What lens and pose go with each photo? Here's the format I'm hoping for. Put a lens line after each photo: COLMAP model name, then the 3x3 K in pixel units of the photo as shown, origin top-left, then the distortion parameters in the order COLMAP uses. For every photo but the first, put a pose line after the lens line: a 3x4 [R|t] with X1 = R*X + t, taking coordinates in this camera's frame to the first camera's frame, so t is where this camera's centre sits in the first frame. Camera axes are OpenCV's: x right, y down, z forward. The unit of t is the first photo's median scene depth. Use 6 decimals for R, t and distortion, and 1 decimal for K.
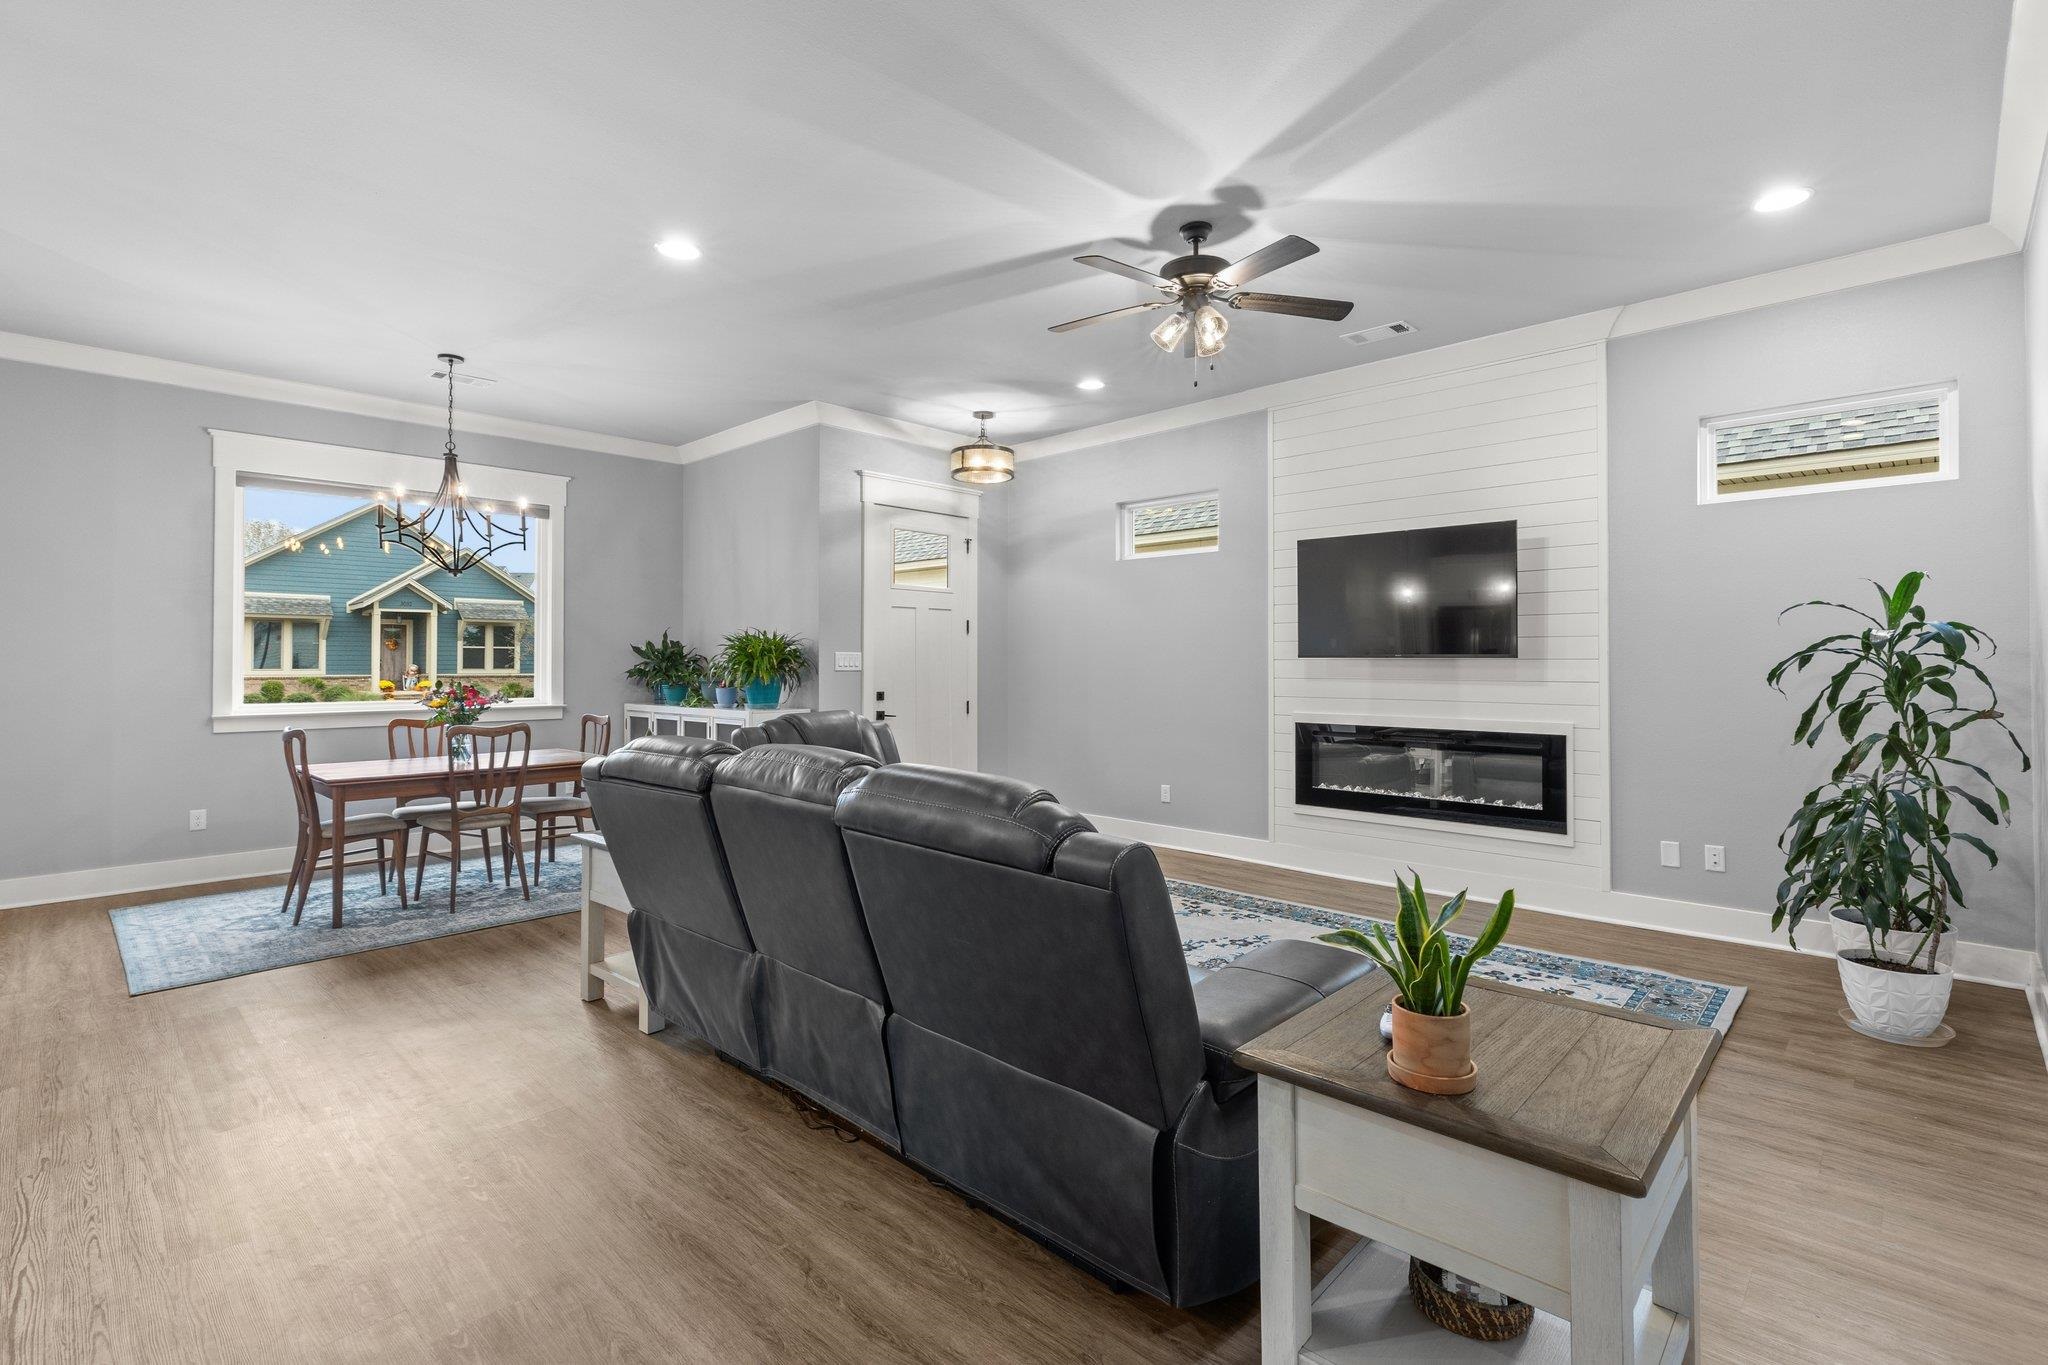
lens RADIAL K [[925.4, 0, 1023.5], [0, 925.4, 663.7], [0, 0, 1]] dist [0.001241, 0.000105]
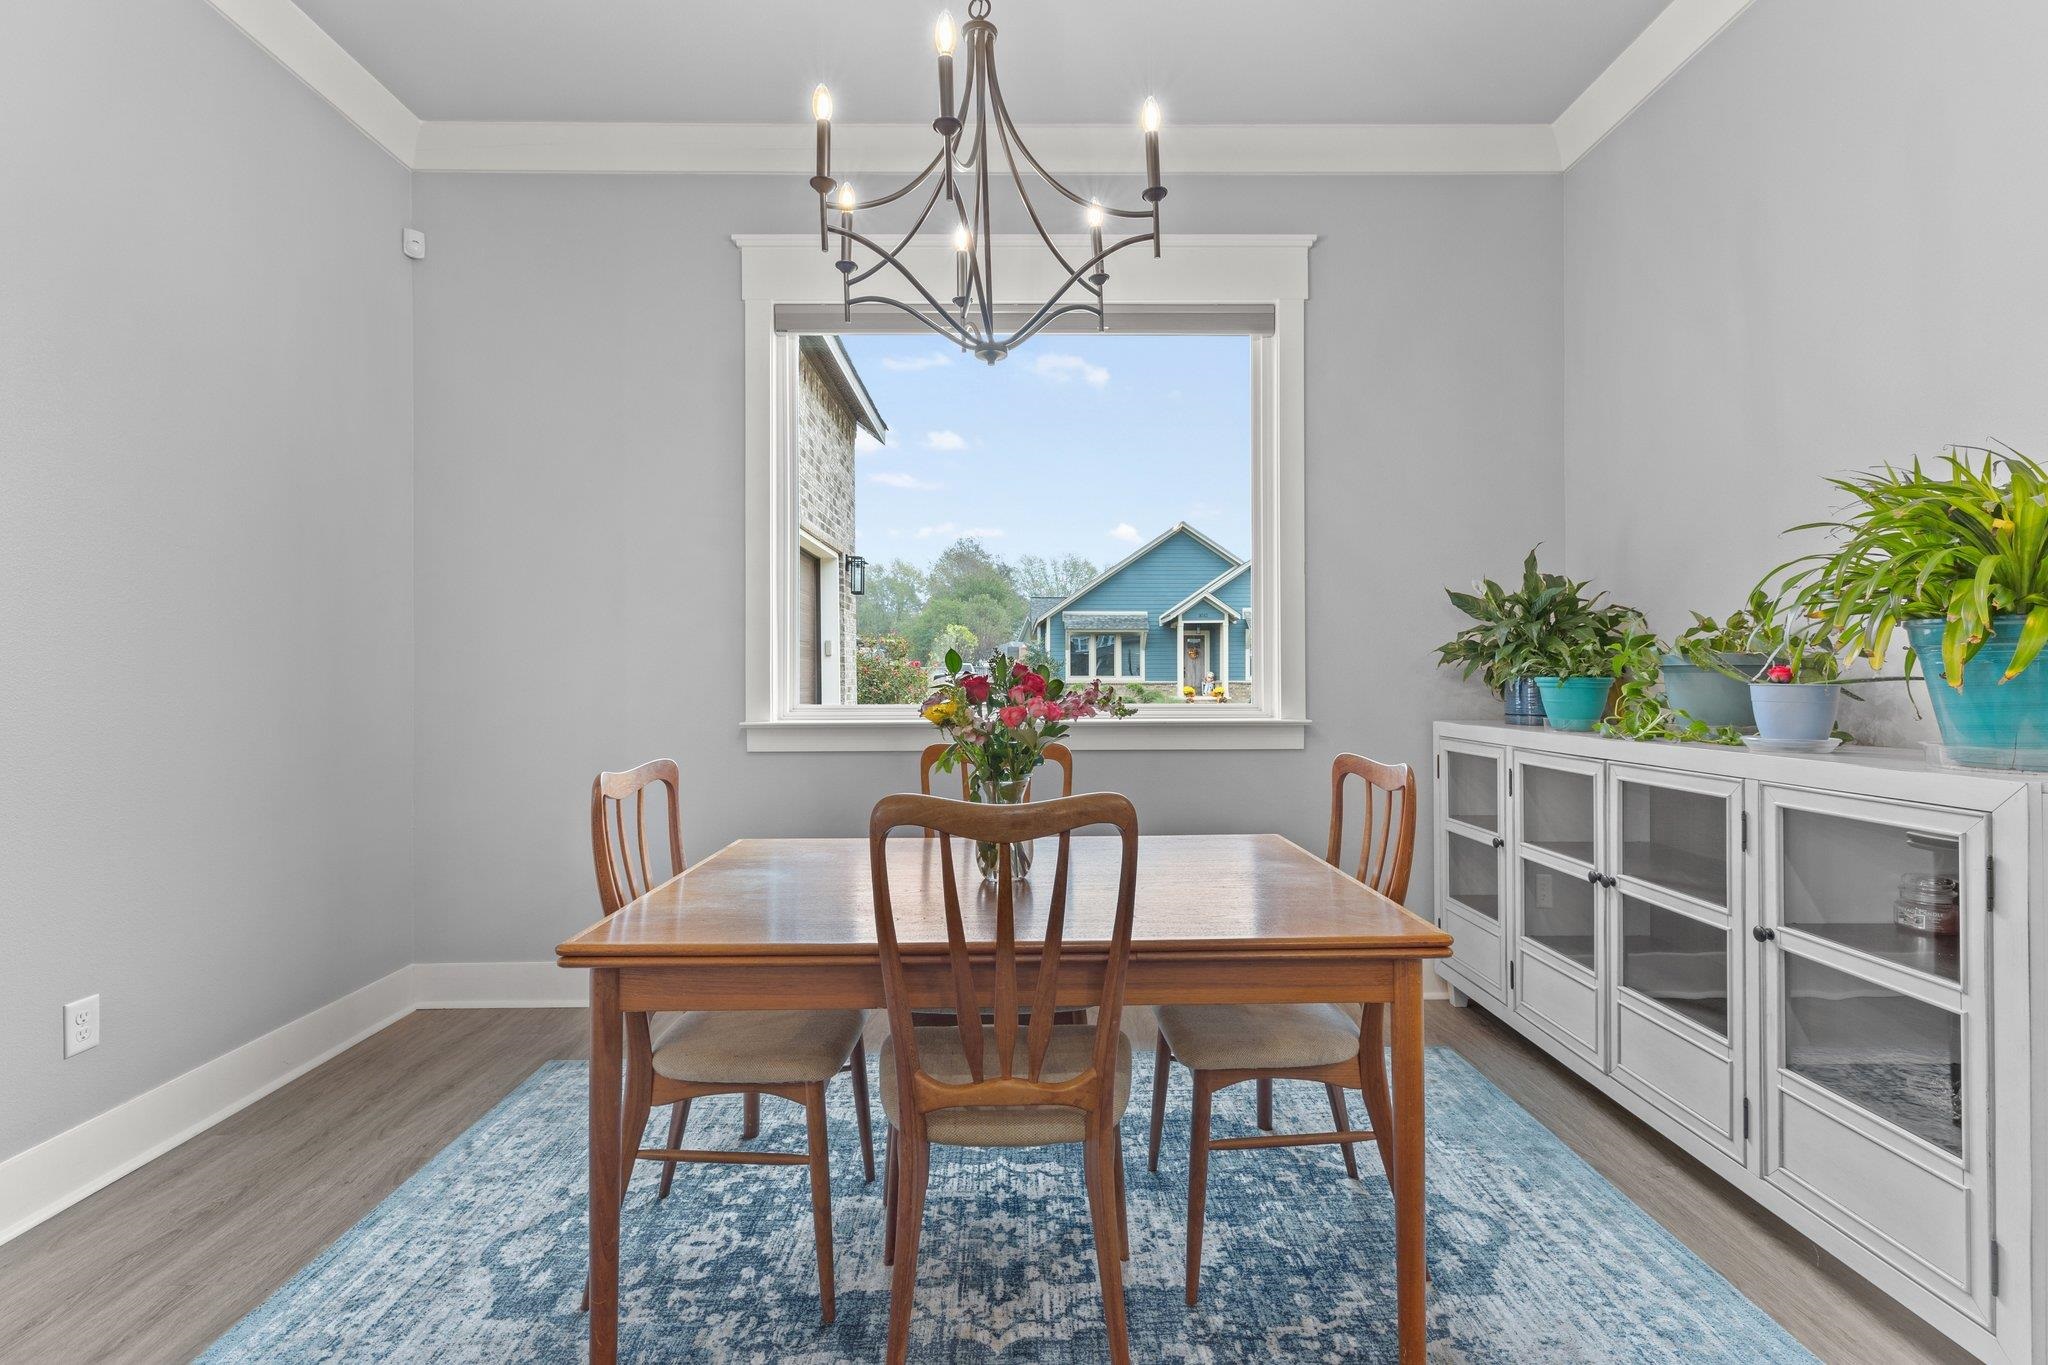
lens RADIAL K [[914.7, 0, 1024.9], [0, 914.7, 673.1], [0, 0, 1]] dist [0.002128, 0.000522]
pose [[0.698249, -0.005165, -0.715837, -0.170292], [0.005088, 0.999985, -0.002252, 0.013318], [0.715837, -0.002070, 0.698264, 0.370946]]
